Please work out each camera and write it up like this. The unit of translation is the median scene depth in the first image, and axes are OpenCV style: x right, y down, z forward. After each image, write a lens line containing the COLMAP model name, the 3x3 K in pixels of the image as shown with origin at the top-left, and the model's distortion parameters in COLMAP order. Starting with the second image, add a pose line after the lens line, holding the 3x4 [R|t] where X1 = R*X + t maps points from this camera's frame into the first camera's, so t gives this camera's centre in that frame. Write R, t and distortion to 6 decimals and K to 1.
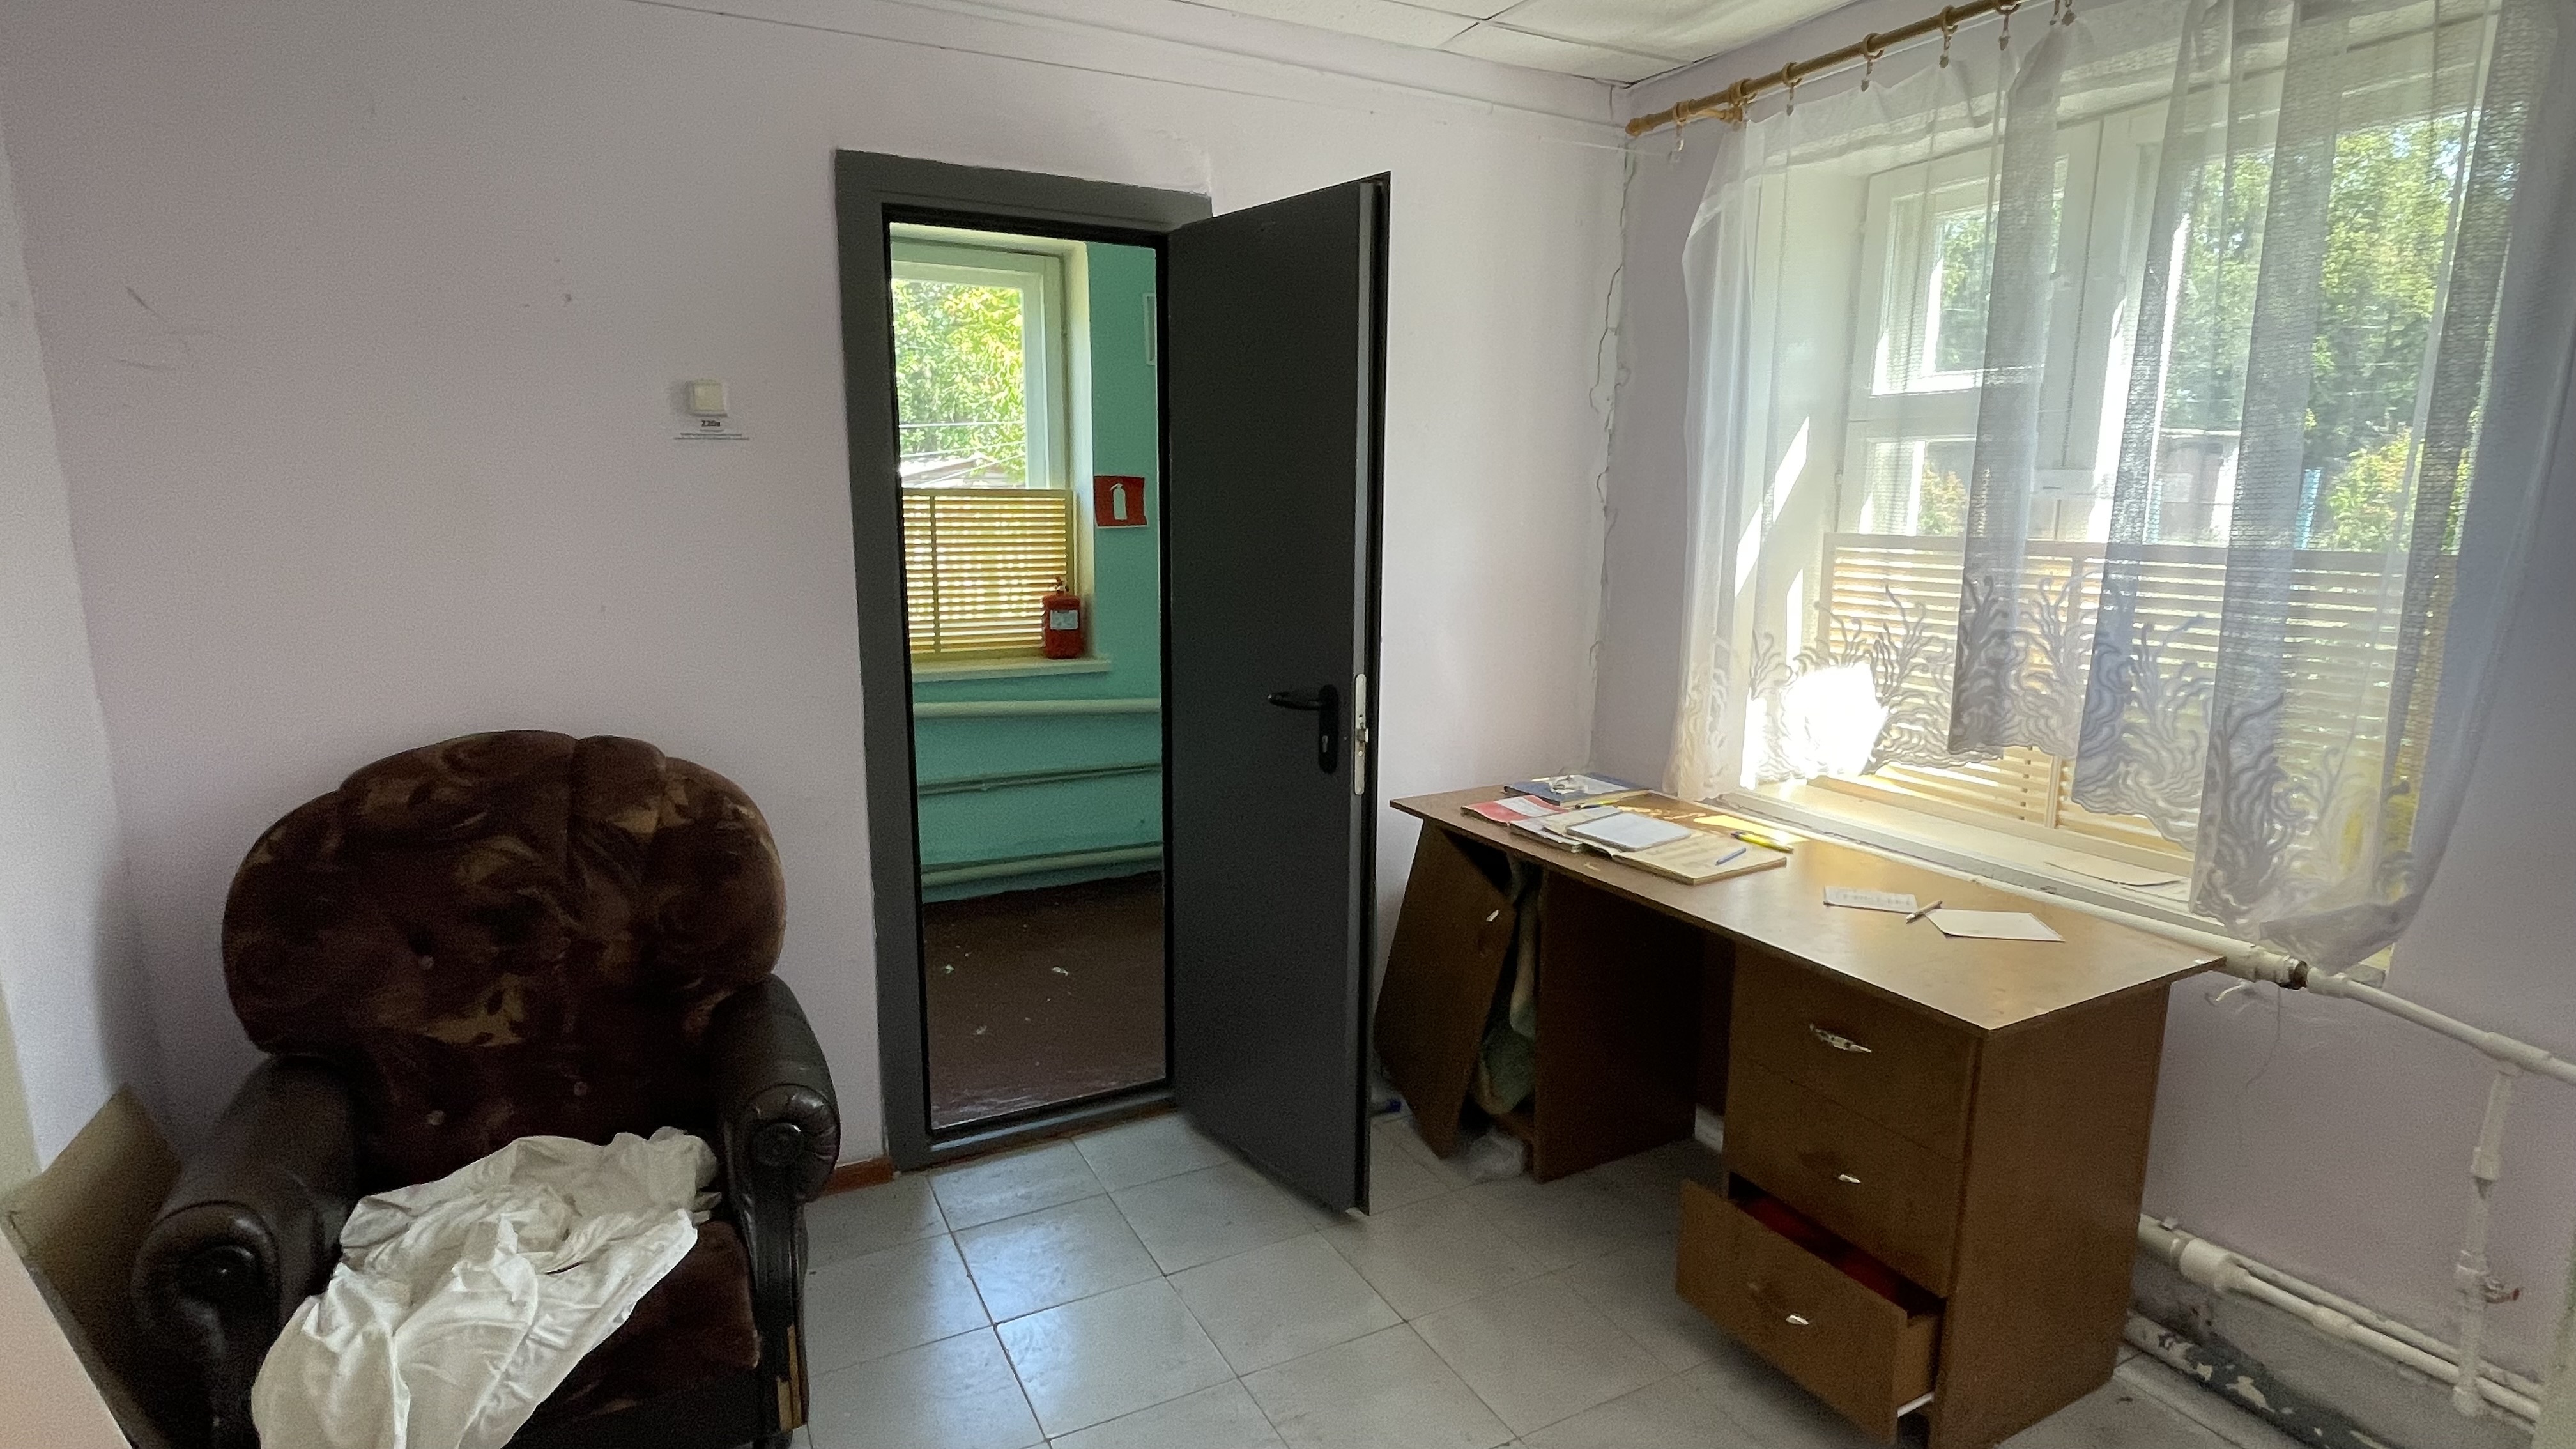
lens RADIAL K [[1278.2, 0, 1292.8], [0, 1278.2, 733.4], [0, 0, 1]] dist [0.000510, 0.000002]
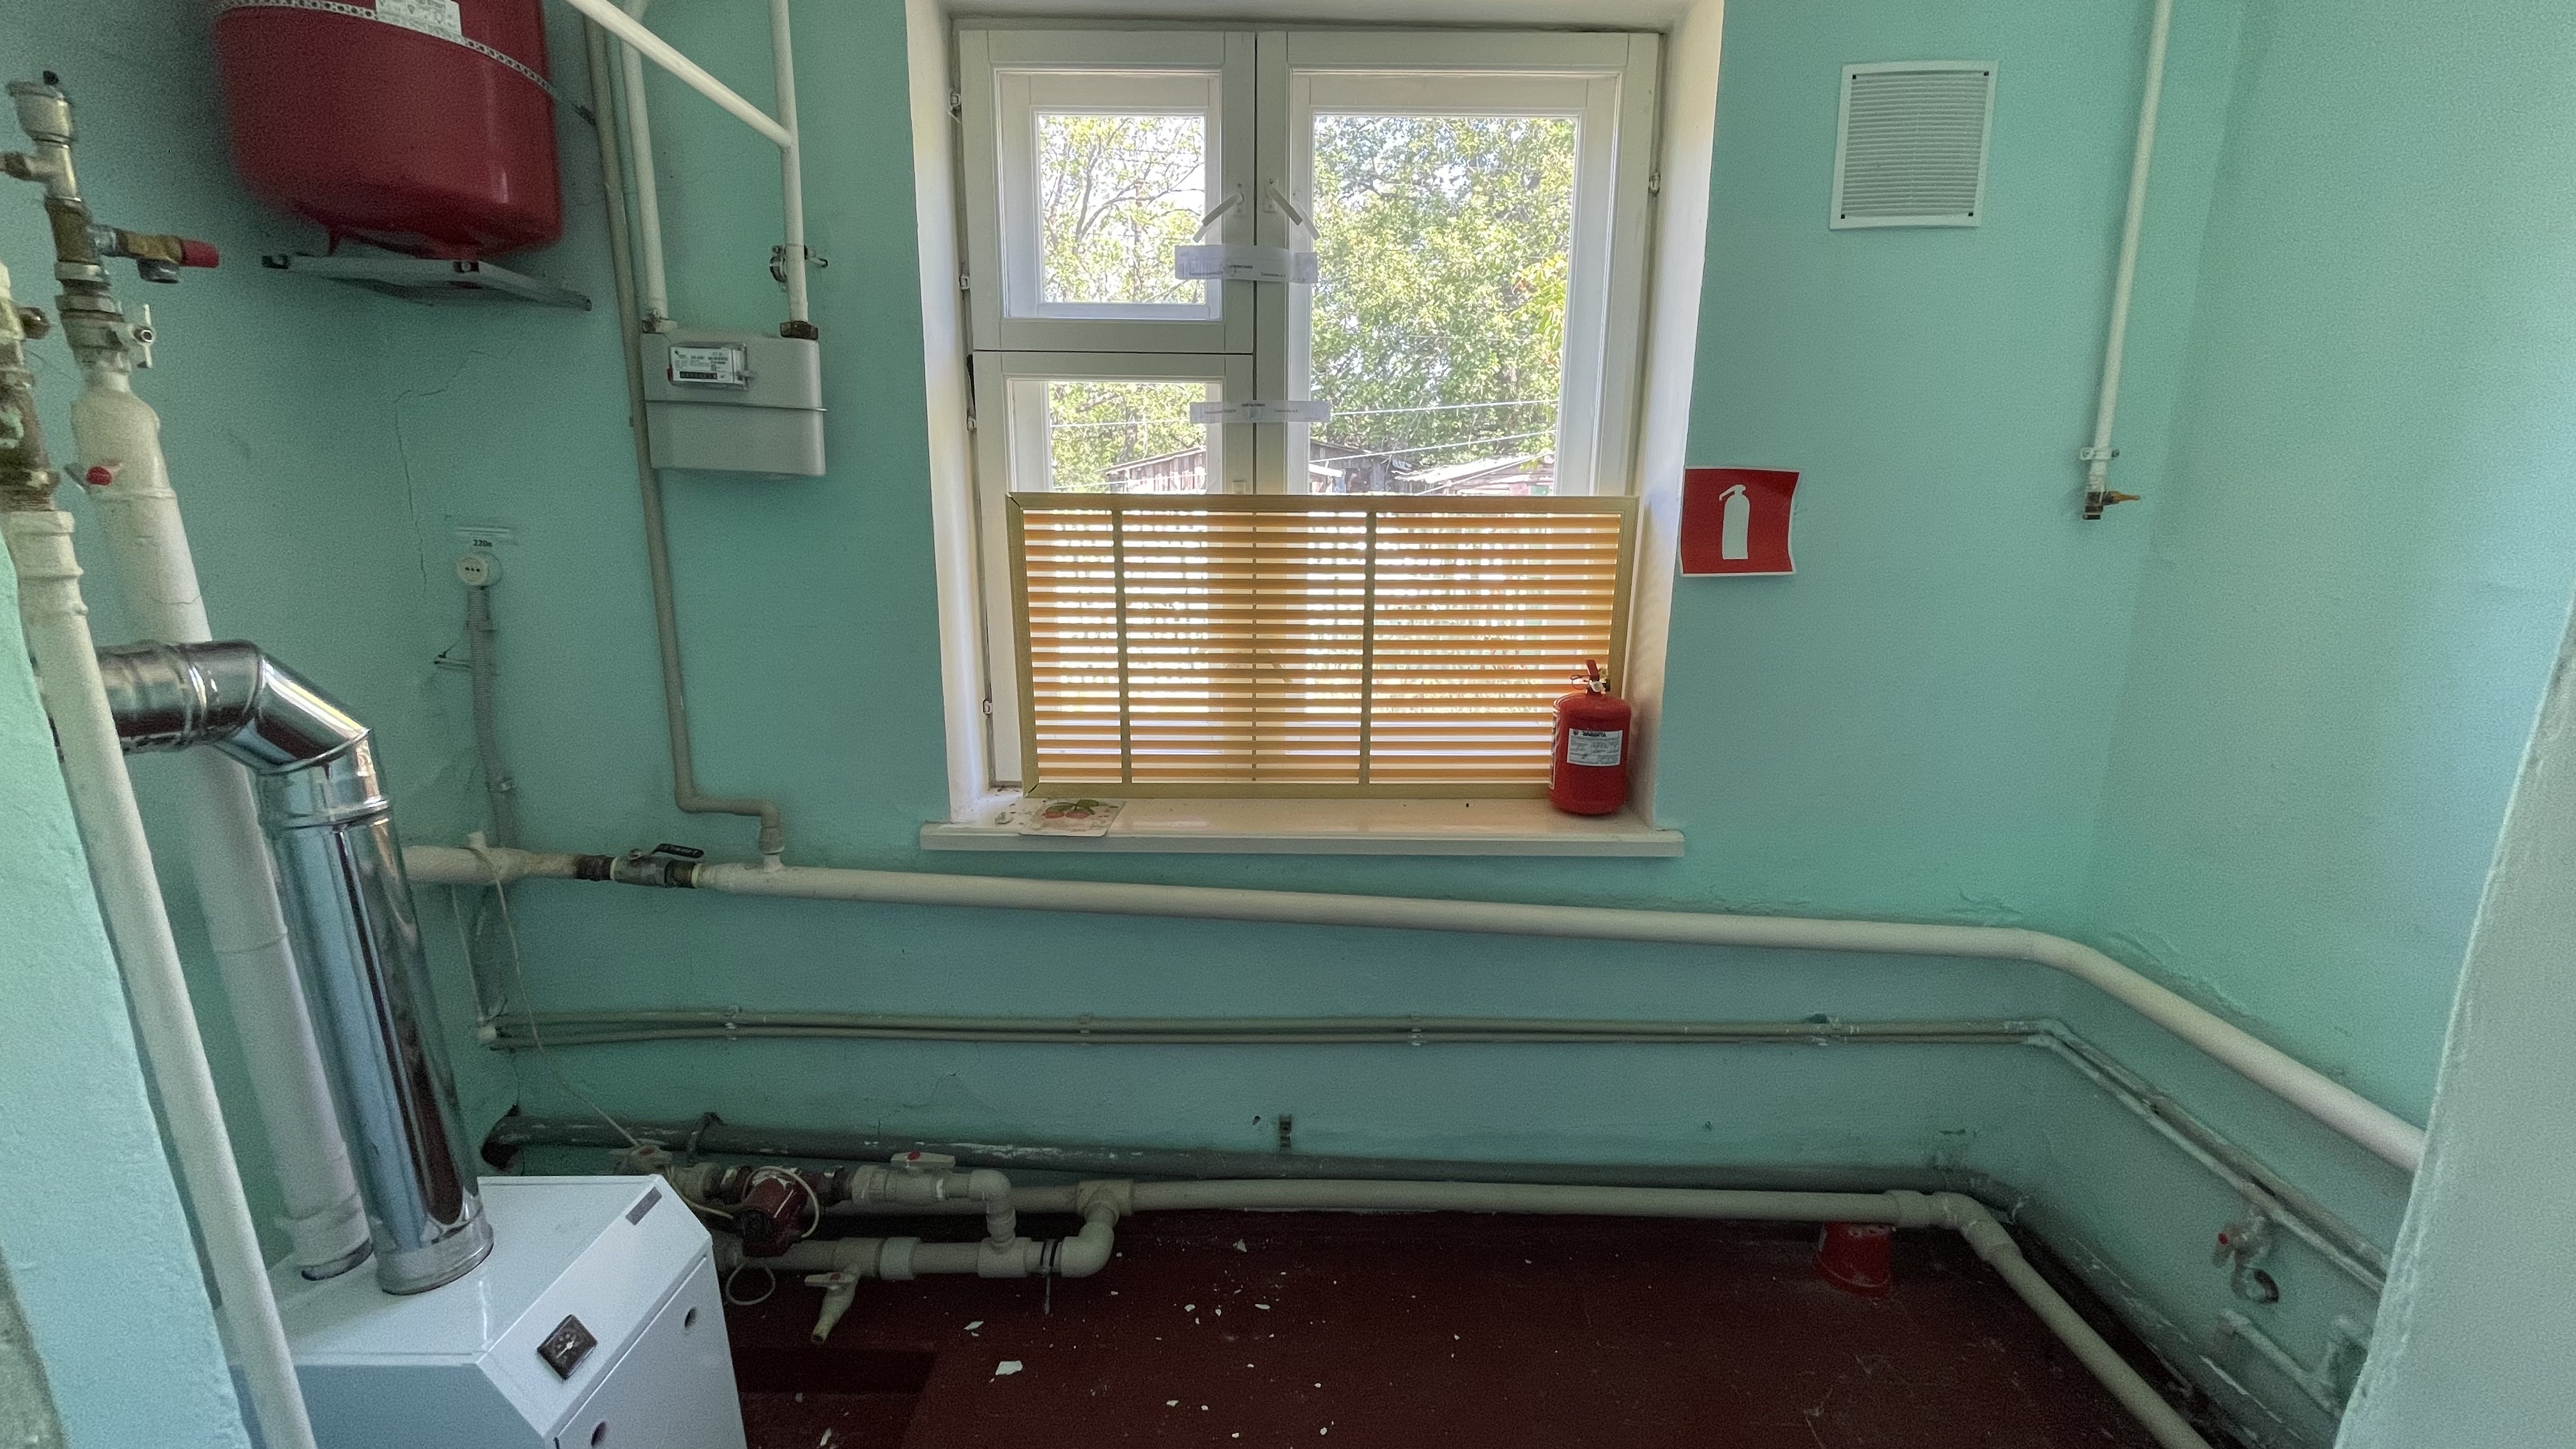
lens RADIAL K [[997.9, 0, 1282.7], [0, 997.9, 726.5], [0, 0, 1]] dist [0.000252, -0.000004]
pose [[0.875902, 0.105943, -0.470714, -0.098808], [-0.082081, 0.994093, 0.071004, -0.115624], [0.475456, -0.023556, 0.879424, 0.576079]]
